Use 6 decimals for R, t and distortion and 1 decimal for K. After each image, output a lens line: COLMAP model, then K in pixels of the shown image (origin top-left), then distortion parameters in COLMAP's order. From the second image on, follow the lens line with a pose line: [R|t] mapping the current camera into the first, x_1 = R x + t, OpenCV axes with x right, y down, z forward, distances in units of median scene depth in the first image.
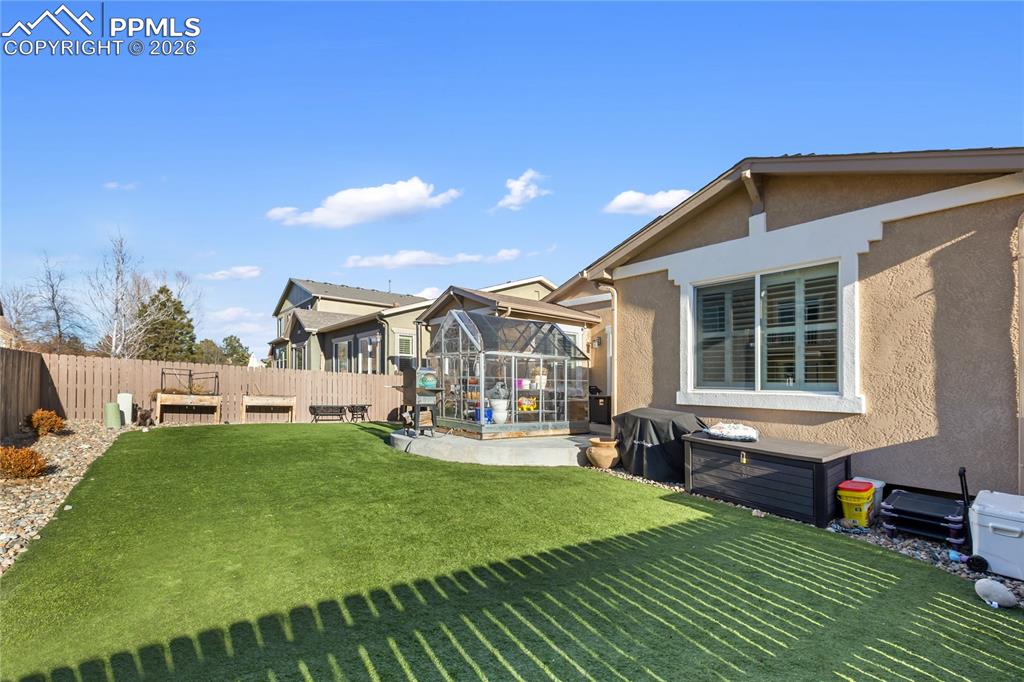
lens RADIAL K [[461.2, 0, 514.5], [0, 461.2, 327.7], [0, 0, 1]] dist [0.001707, 0.000277]
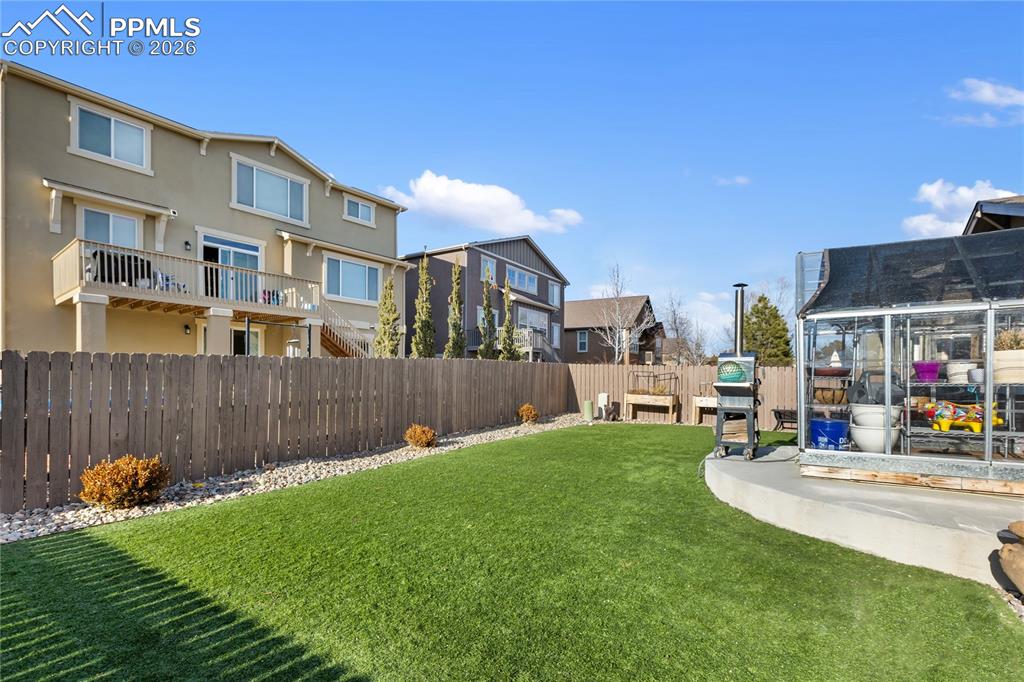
lens RADIAL K [[478.8, 0, 511.3], [0, 478.8, 379.8], [0, 0, 1]] dist [0.000643, -0.000008]
pose [[0.381883, -0.022182, -0.923945, 0.200316], [0.119505, 0.992504, 0.025566, 0.045089], [0.916452, -0.120179, 0.381671, 0.293821]]
